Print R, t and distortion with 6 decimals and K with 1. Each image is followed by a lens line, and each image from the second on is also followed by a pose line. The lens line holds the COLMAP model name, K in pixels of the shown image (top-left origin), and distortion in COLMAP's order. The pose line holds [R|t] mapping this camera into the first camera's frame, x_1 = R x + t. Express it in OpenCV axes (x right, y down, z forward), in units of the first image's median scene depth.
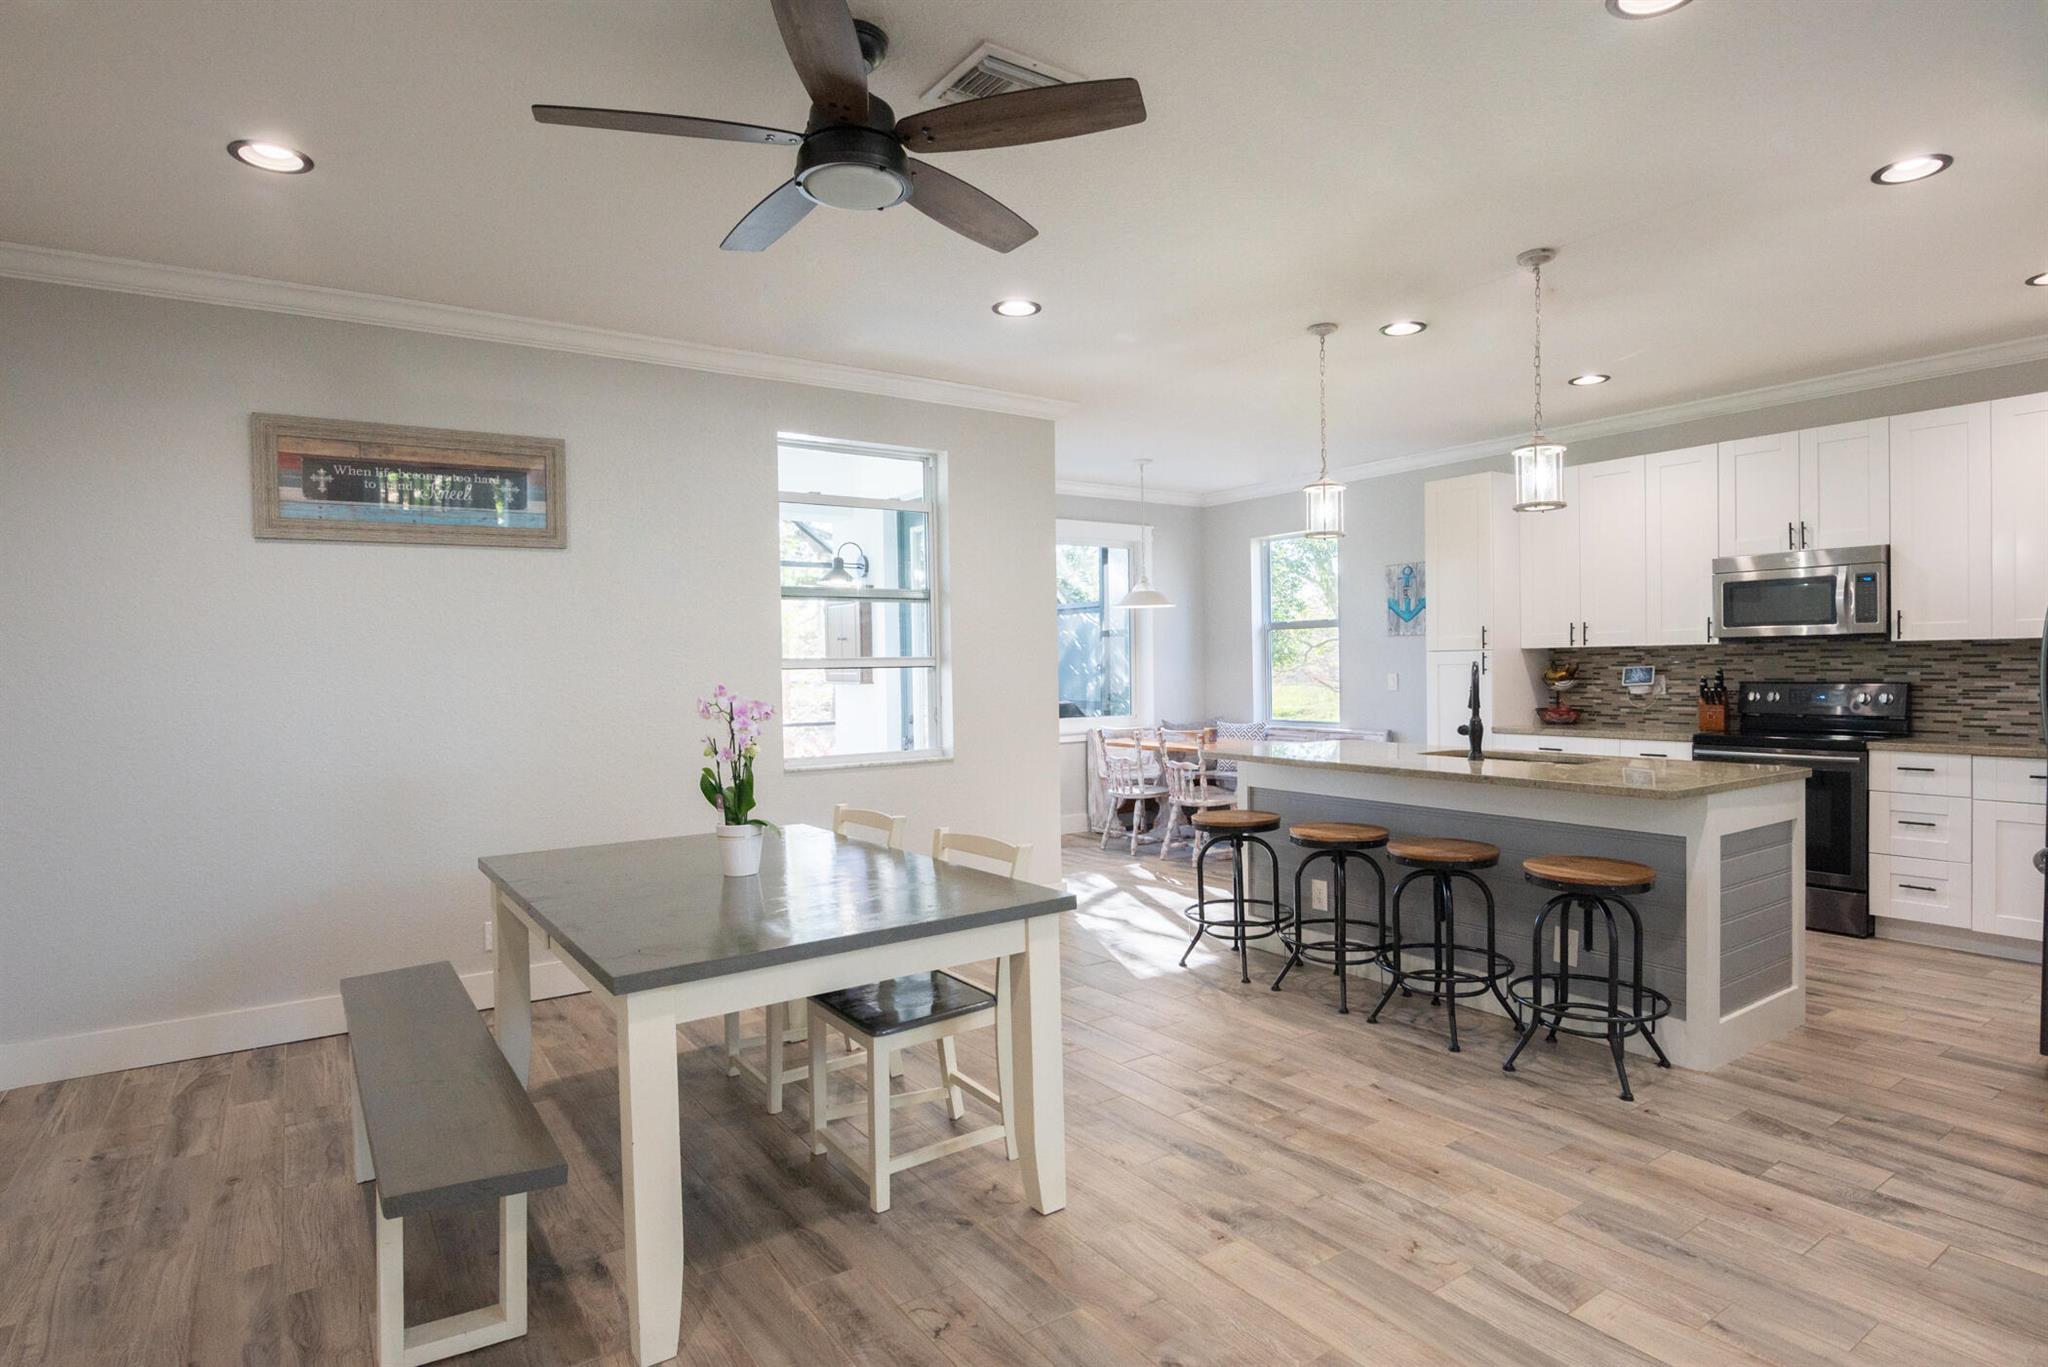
lens RADIAL K [[1097.0, 0, 1033.0], [0, 1097.0, 687.8], [0, 0, 1]] dist [-0.001071, -0.000503]
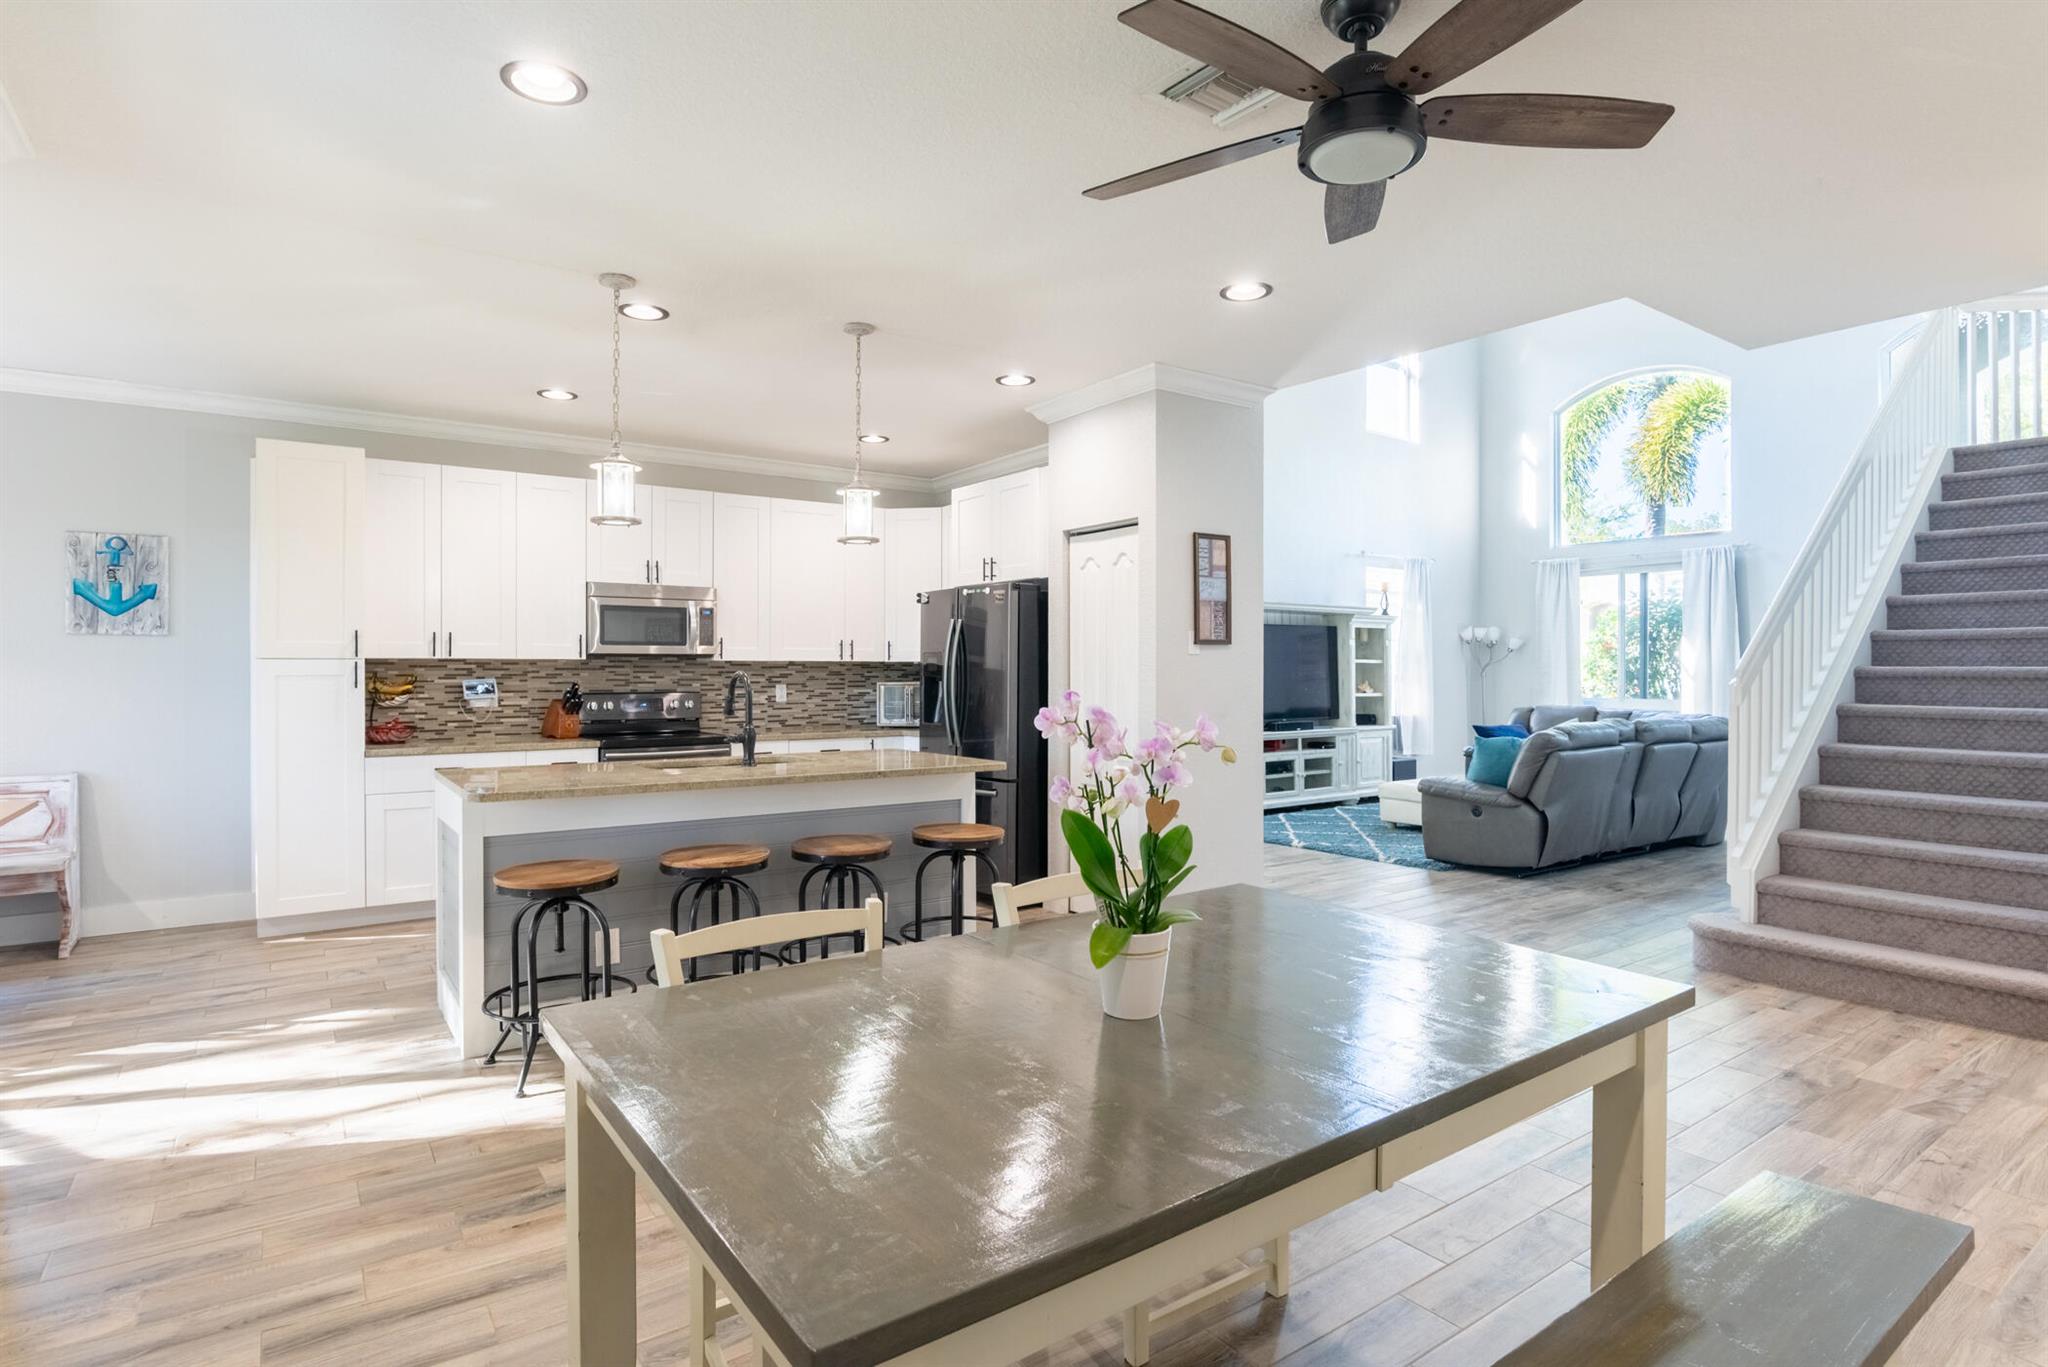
lens RADIAL K [[1039.0, 0, 1024.0], [0, 1039.0, 683.5], [0, 0, 1]] dist [-0.005348, -0.000308]
pose [[-0.002710, 0.001462, 0.999995, -0.494958], [0.021237, 0.999773, -0.001405, -0.005045], [-0.999771, 0.021233, -0.002741, 0.640961]]
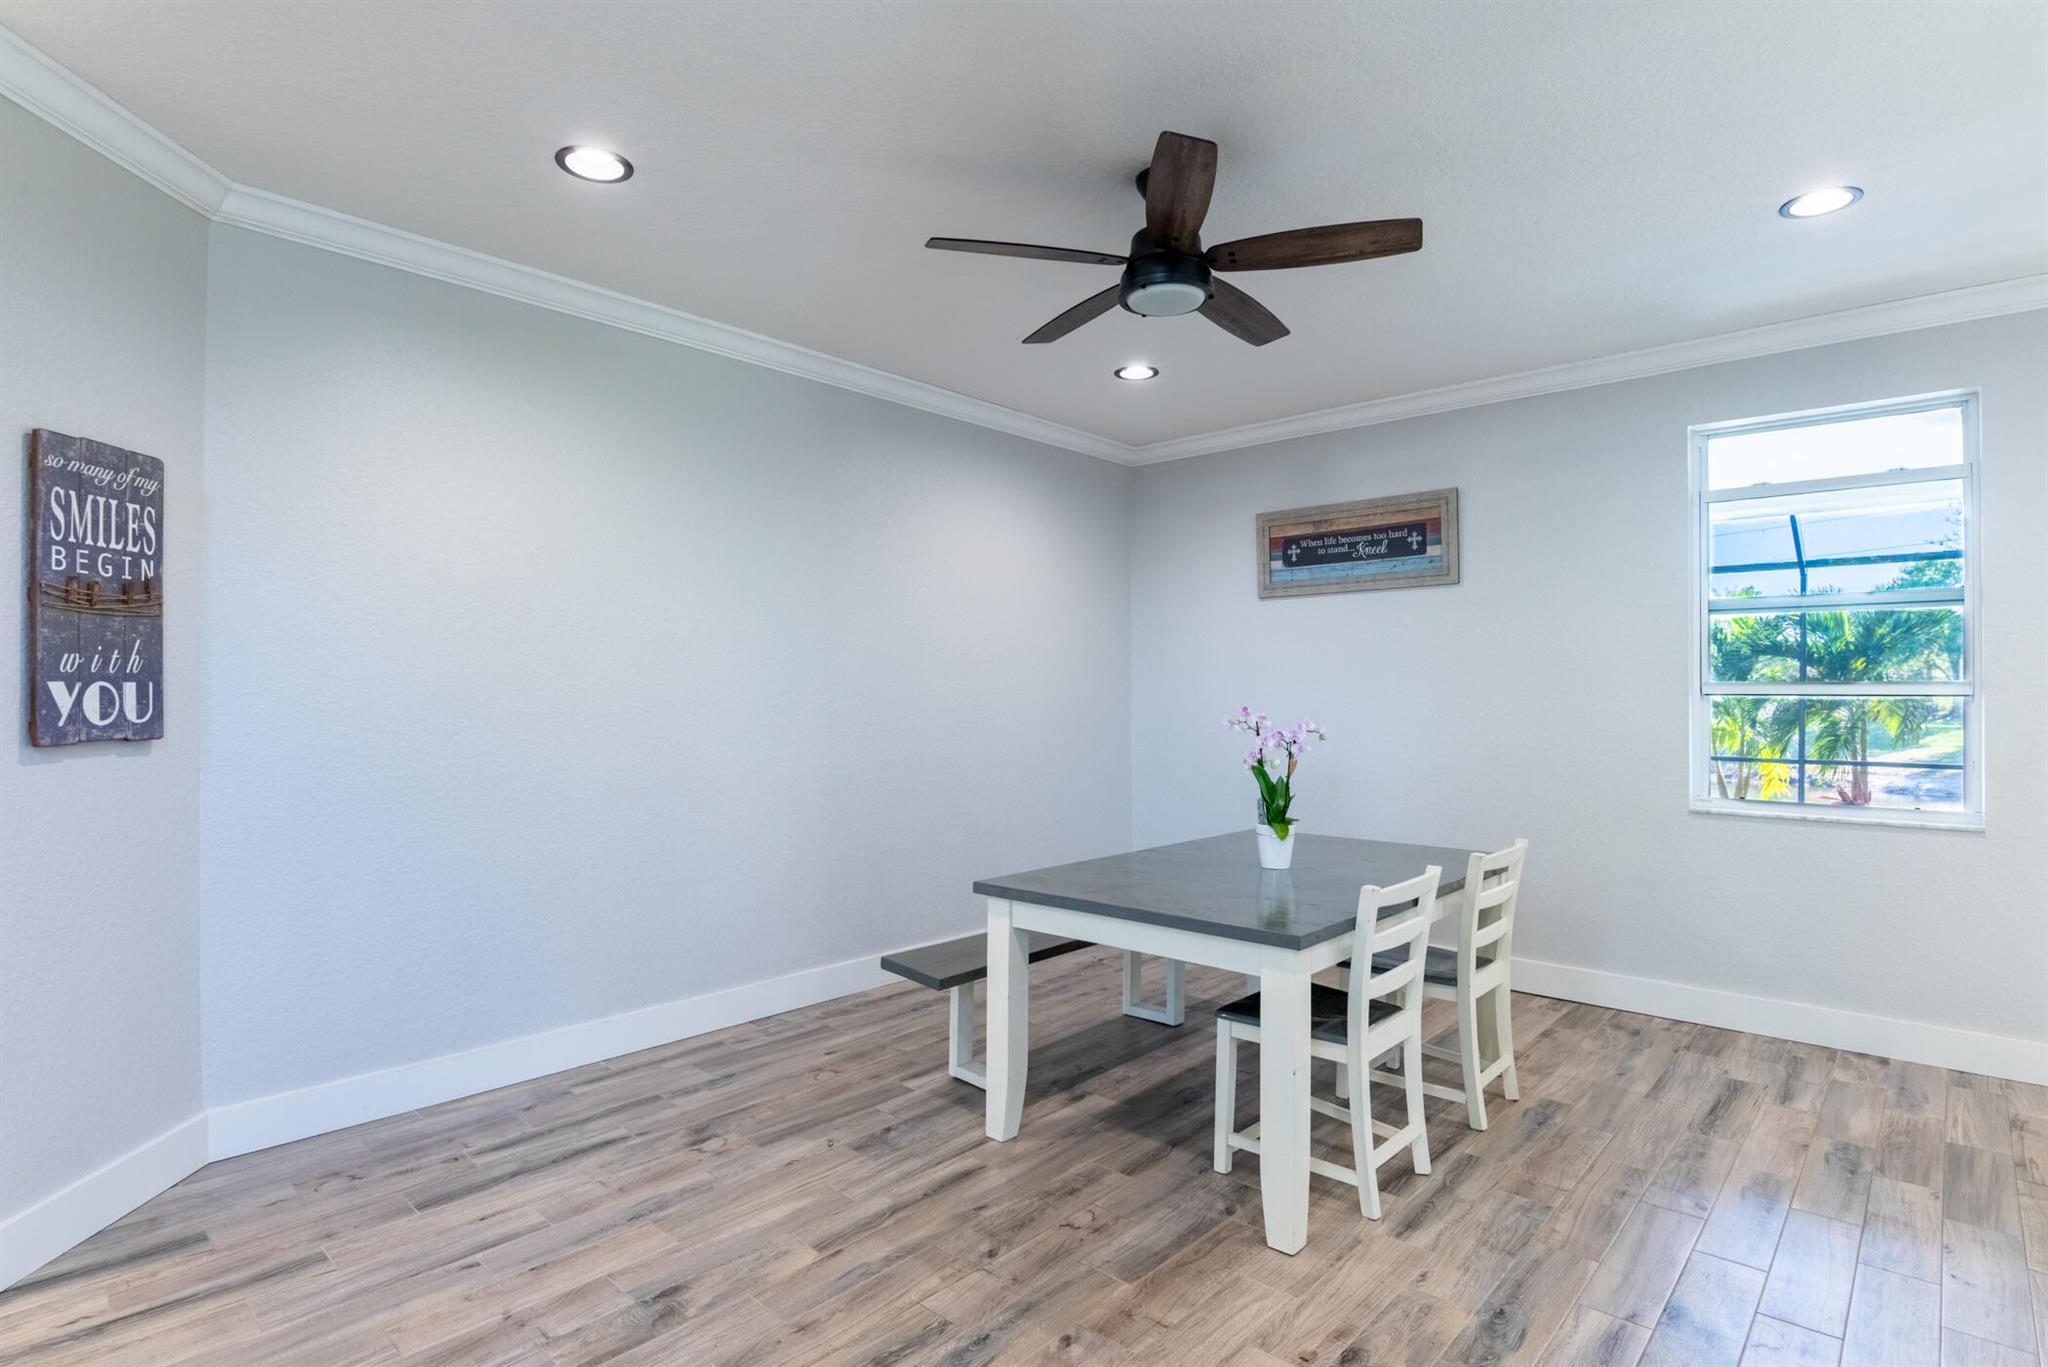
lens RADIAL K [[1039.0, 0, 1024.0], [0, 1039.0, 683.5], [0, 0, 1]] dist [-0.005348, -0.000308]
pose [[0.221734, 0.010456, -0.975051, 0.468406], [-0.028963, 0.999572, 0.004133, -0.014299], [0.974677, 0.027324, 0.221941, 0.301489]]
